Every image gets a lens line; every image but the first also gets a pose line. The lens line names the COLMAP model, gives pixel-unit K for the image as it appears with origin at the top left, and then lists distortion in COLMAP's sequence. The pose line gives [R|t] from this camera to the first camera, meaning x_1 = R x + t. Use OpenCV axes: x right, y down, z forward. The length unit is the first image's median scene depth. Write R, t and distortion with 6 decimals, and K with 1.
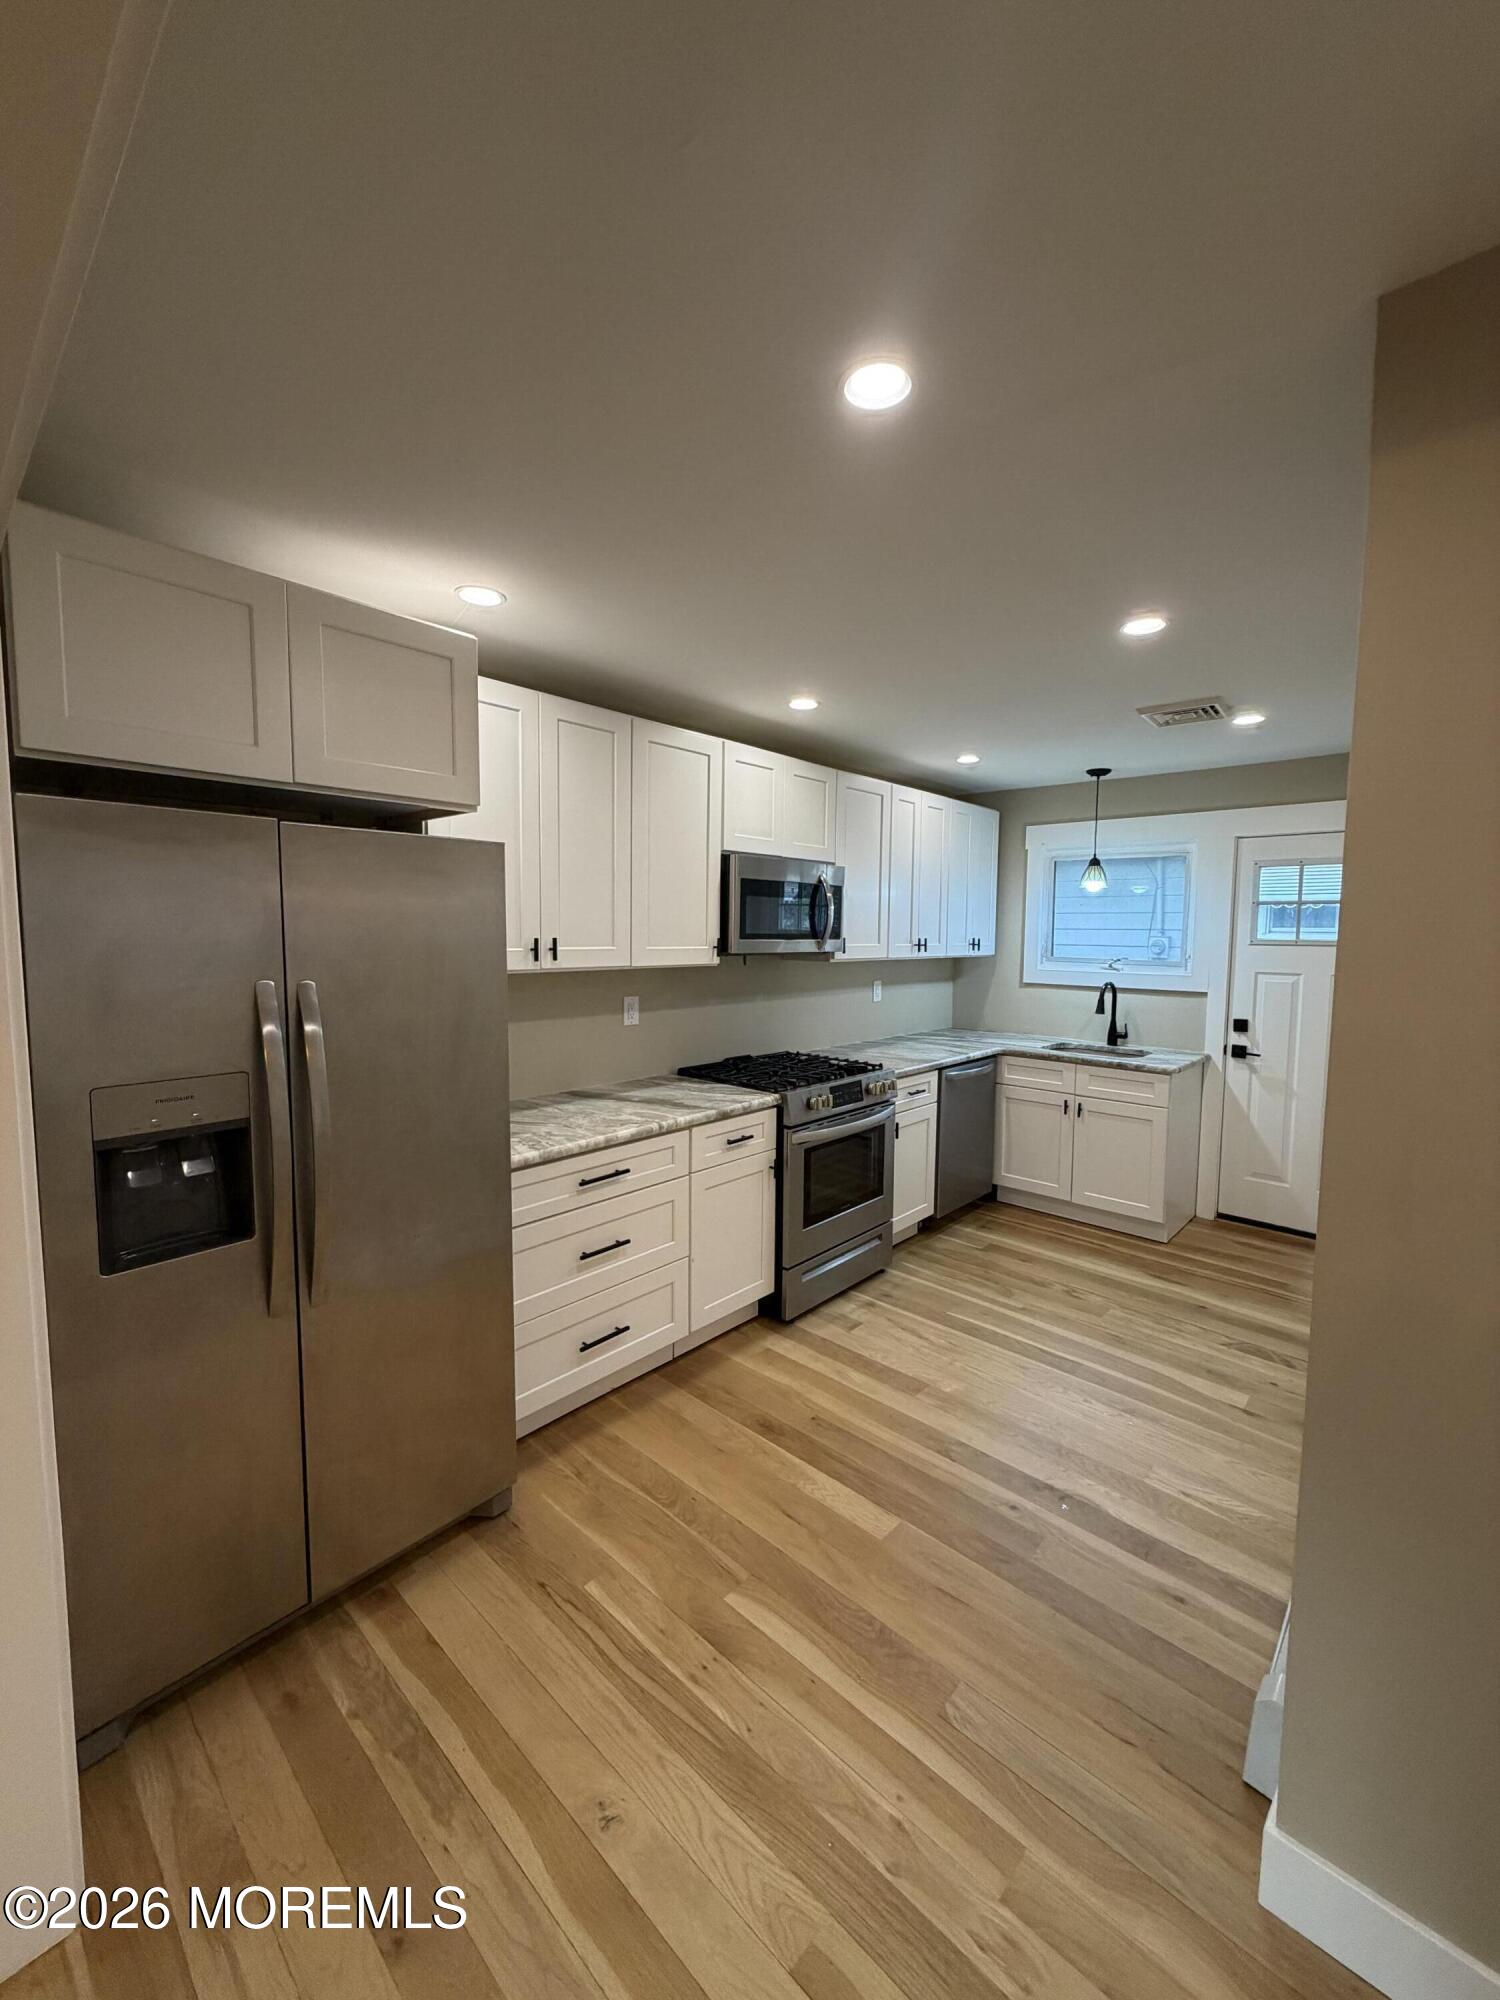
lens RADIAL K [[797.6, 0, 752.2], [0, 797.6, 991.3], [0, 0, 1]] dist [-0.001814, 0.000094]
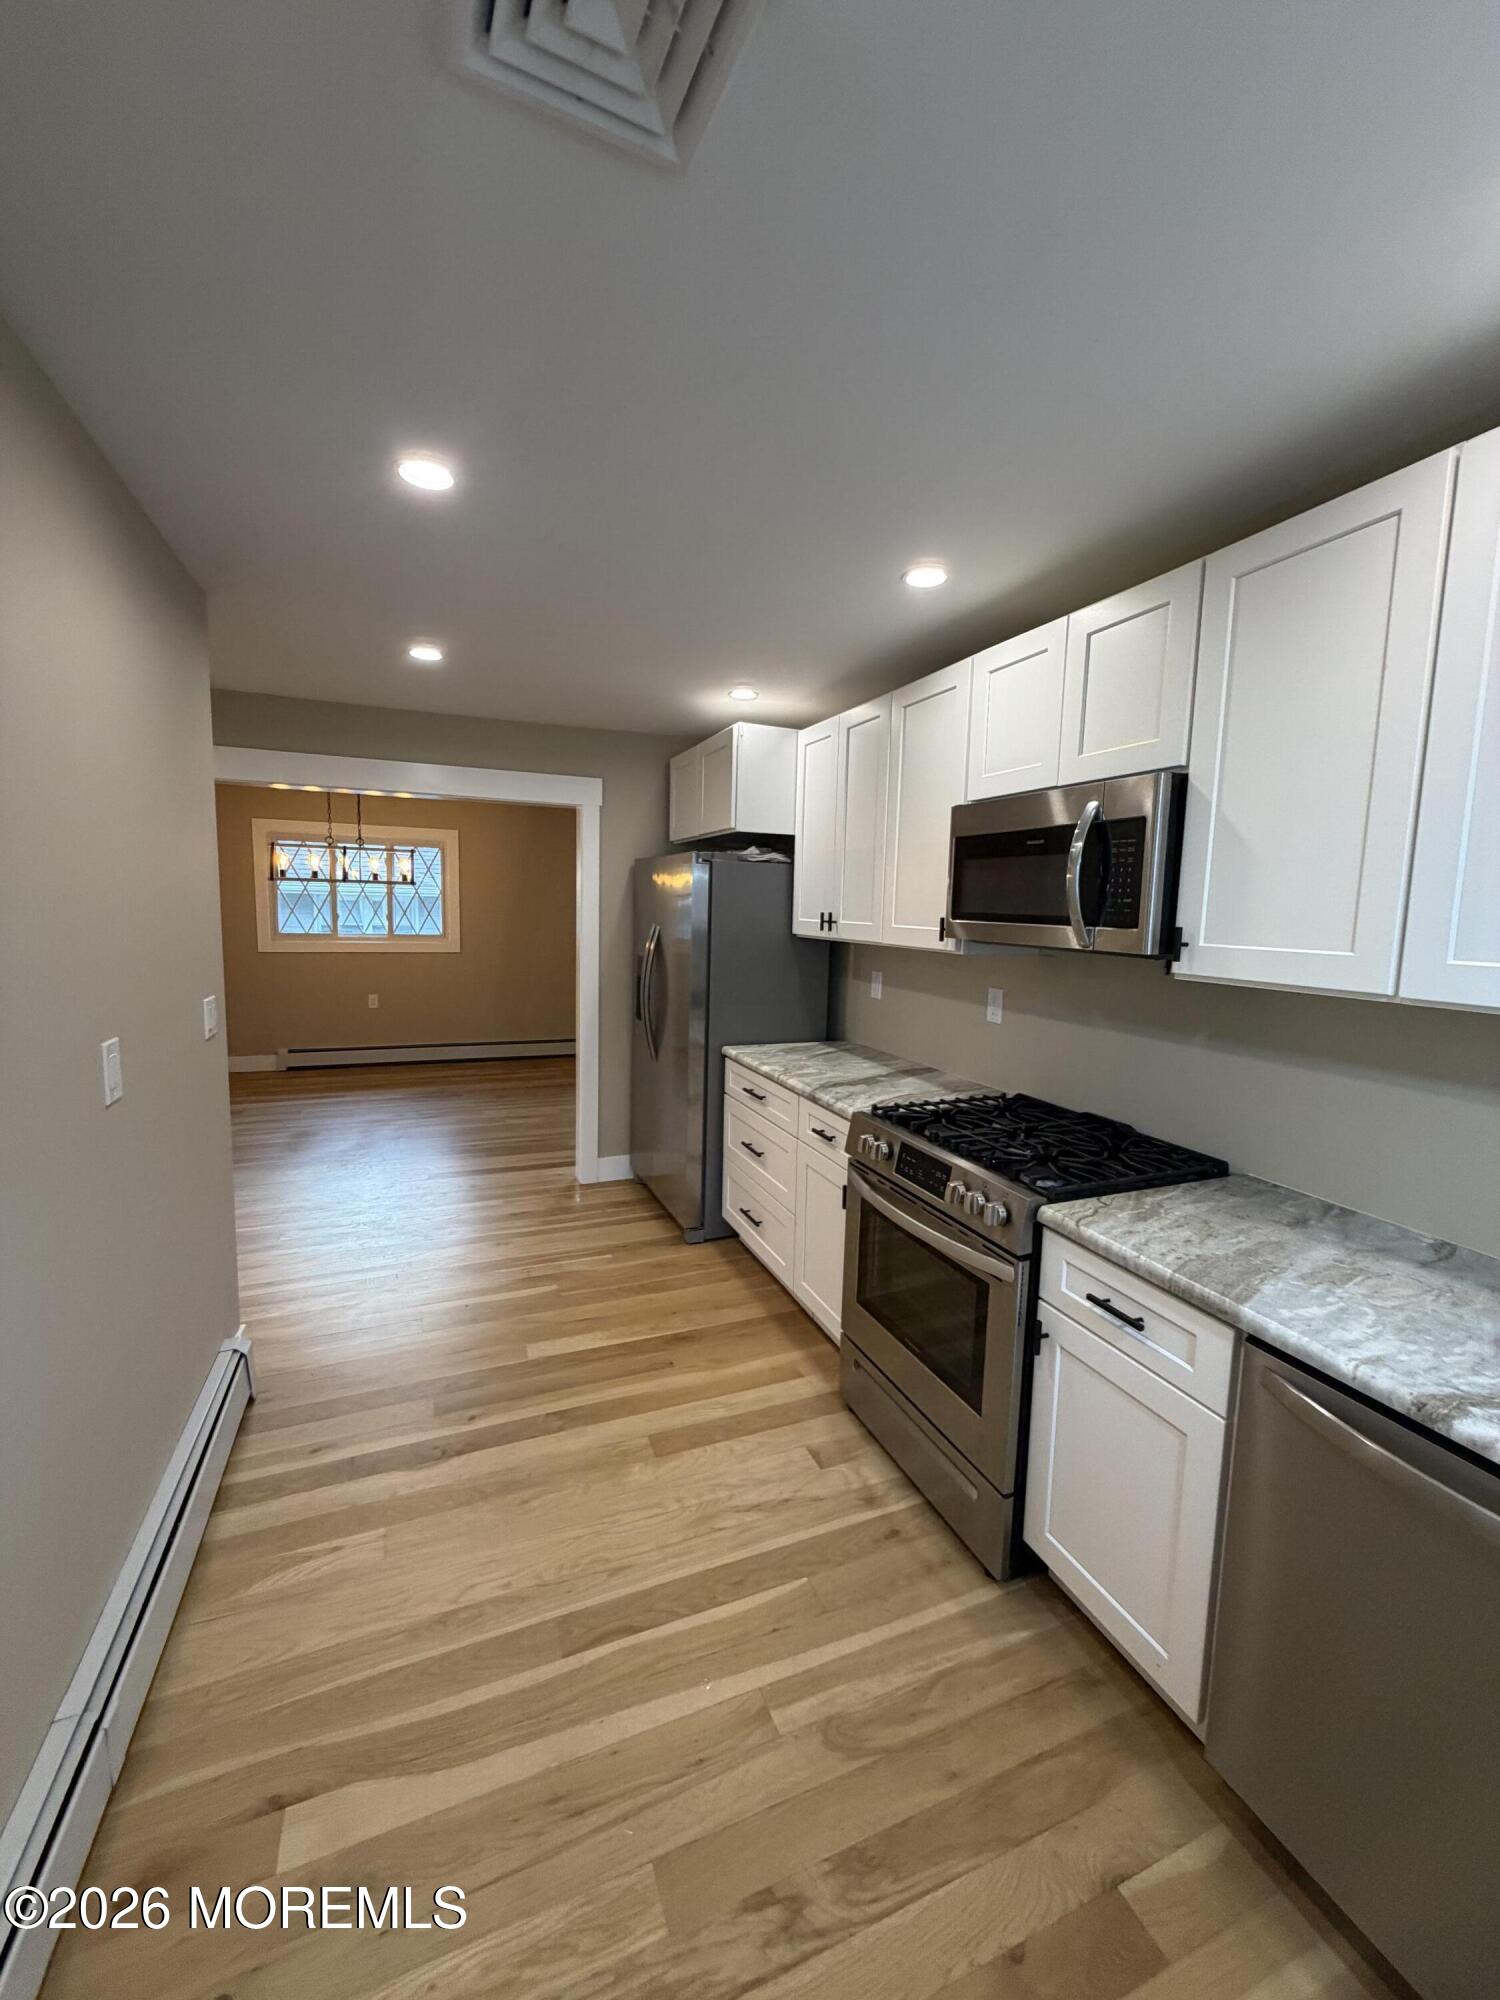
lens RADIAL K [[797.6, 0, 752.2], [0, 797.6, 991.3], [0, 0, 1]] dist [-0.001814, 0.000094]
pose [[-0.424189, 0.076697, -0.902320, 0.730139], [-0.100254, 0.986305, 0.130966, -0.076517], [0.900007, 0.146015, -0.410691, 1.125693]]
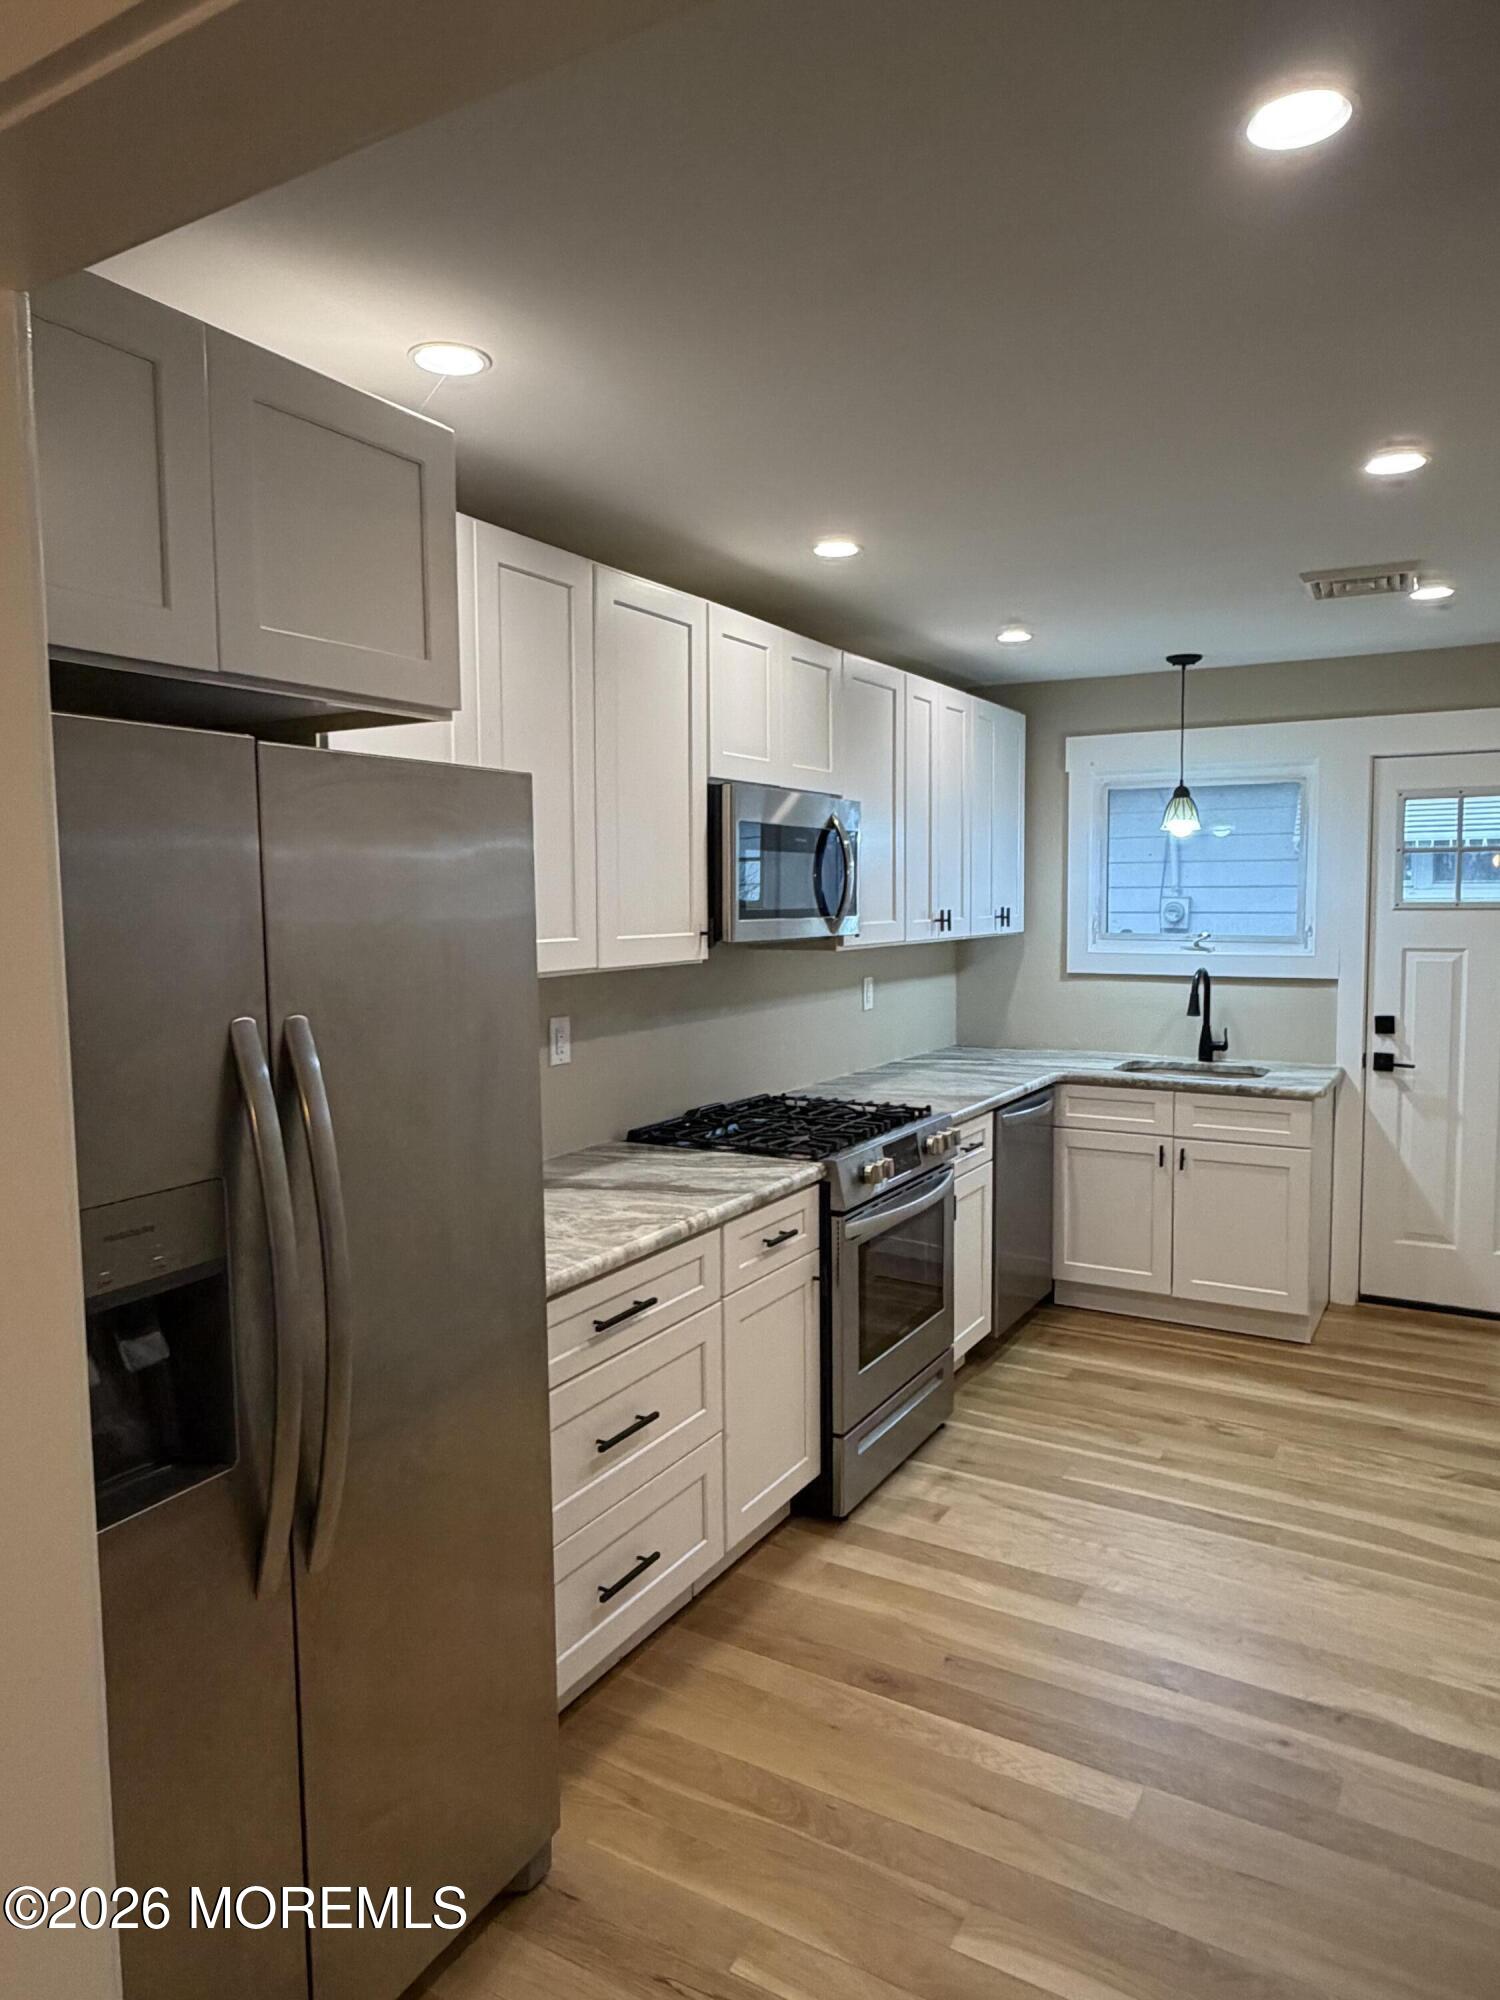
lens RADIAL K [[1293.3, 0, 744.8], [0, 1293.3, 993.4], [0, 0, 1]] dist [-0.003027, -0.000297]
pose [[0.977920, -0.034298, 0.206144, -0.218095], [0.034205, 0.999407, 0.004015, -0.010839], [-0.206160, 0.003124, 0.978513, 0.004476]]
